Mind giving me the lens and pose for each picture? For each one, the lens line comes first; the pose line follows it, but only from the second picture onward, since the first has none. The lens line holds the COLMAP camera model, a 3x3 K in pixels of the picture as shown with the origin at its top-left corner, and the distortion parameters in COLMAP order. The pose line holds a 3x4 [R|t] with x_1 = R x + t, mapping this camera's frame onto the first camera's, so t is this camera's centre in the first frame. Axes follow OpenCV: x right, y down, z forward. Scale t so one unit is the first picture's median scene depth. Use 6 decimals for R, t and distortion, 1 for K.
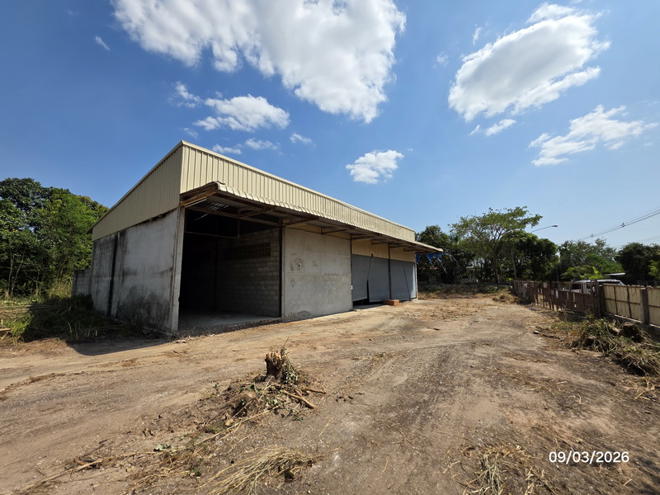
lens RADIAL K [[264.2, 0, 329.3], [0, 264.2, 249.1], [0, 0, 1]] dist [-0.000909, 0.000138]
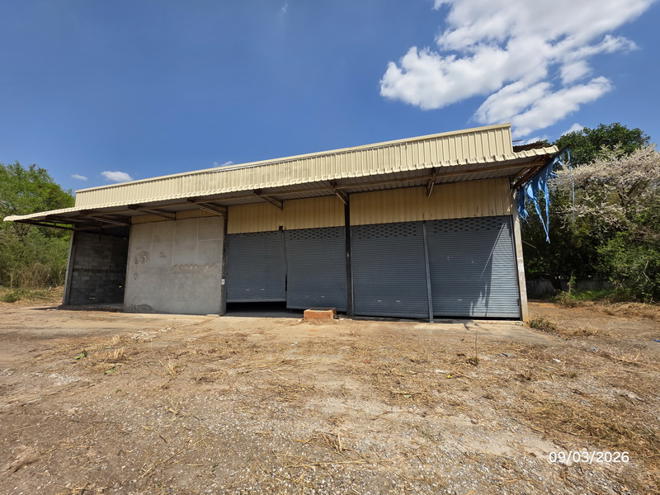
lens RADIAL K [[264.2, 0, 327.4], [0, 264.2, 245.2], [0, 0, 1]] dist [-0.000909, 0.000138]
pose [[0.364723, -0.111132, -0.924460, 0.915305], [0.120007, 0.990181, -0.071687, 0.143458], [0.923350, -0.084796, 0.374478, 1.086091]]
